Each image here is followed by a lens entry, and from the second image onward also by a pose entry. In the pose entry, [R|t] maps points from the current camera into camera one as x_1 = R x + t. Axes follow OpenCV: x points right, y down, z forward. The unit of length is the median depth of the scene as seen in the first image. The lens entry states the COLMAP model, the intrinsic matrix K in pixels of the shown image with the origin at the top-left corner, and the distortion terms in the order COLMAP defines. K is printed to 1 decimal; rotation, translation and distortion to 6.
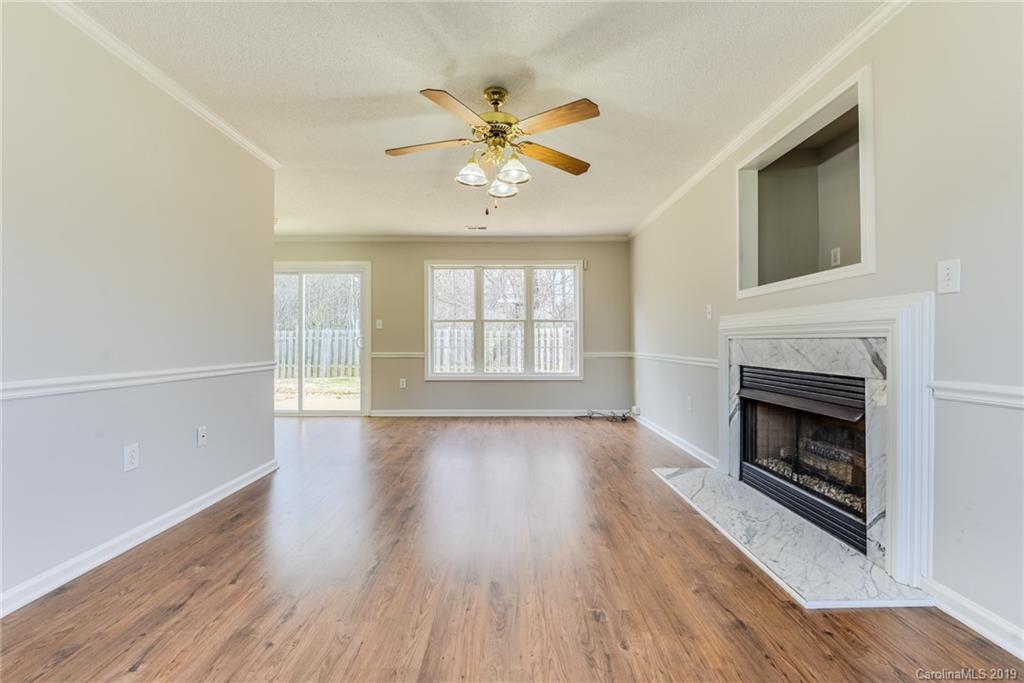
lens RADIAL K [[447.8, 0, 512.0], [0, 447.8, 341.5], [0, 0, 1]] dist [-0.016038, -0.000059]
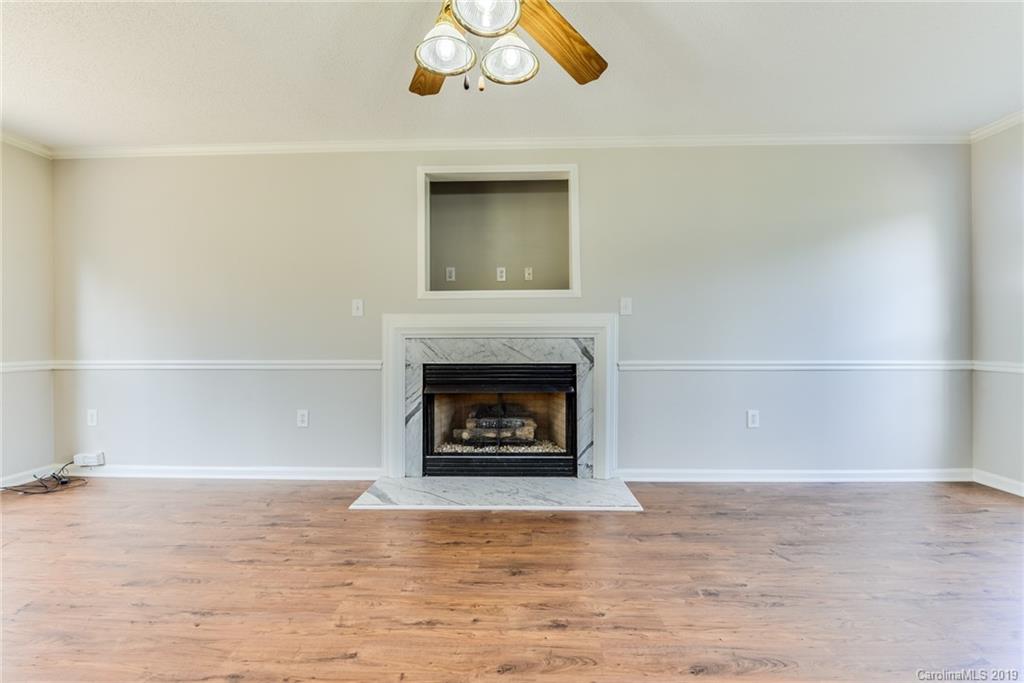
lens RADIAL K [[408.2, 0, 518.1], [0, 408.2, 340.5], [0, 0, 1]] dist [-0.017507, -0.000344]
pose [[0.015676, 0.000141, 0.999877, -0.542220], [0.001344, 0.999999, -0.000162, 0.000489], [-0.999876, 0.001346, 0.015676, 0.985779]]
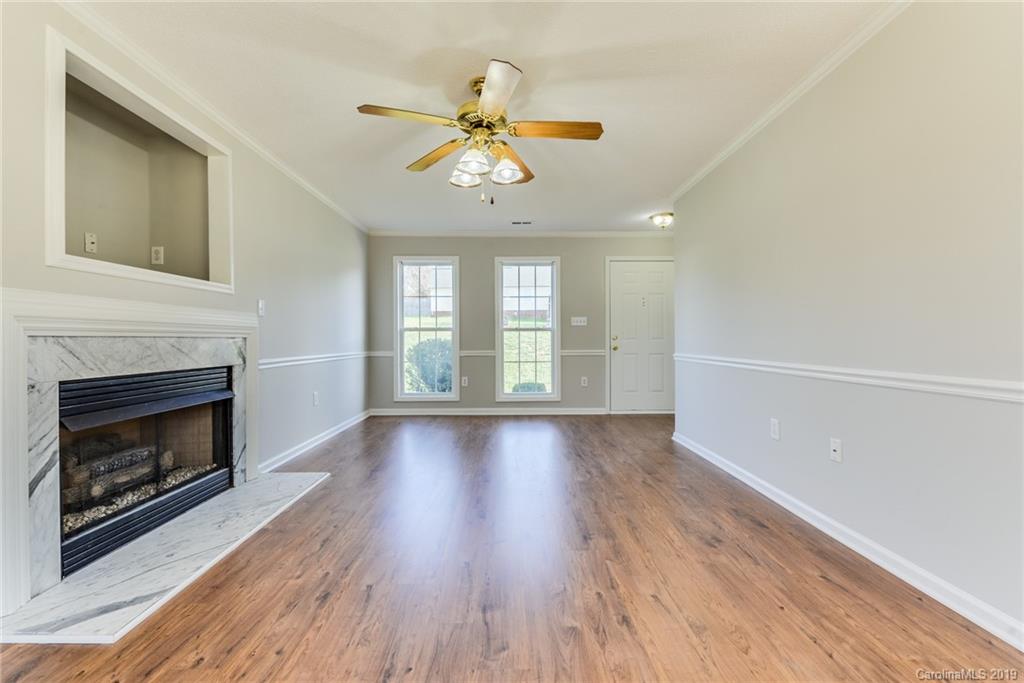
lens RADIAL K [[408.2, 0, 518.1], [0, 408.2, 340.5], [0, 0, 1]] dist [-0.017507, -0.000344]
pose [[-0.999760, 0.005188, -0.021262, -0.096045], [0.005176, 0.999986, 0.000642, 0.003608], [0.021265, 0.000532, -0.999774, 1.964375]]
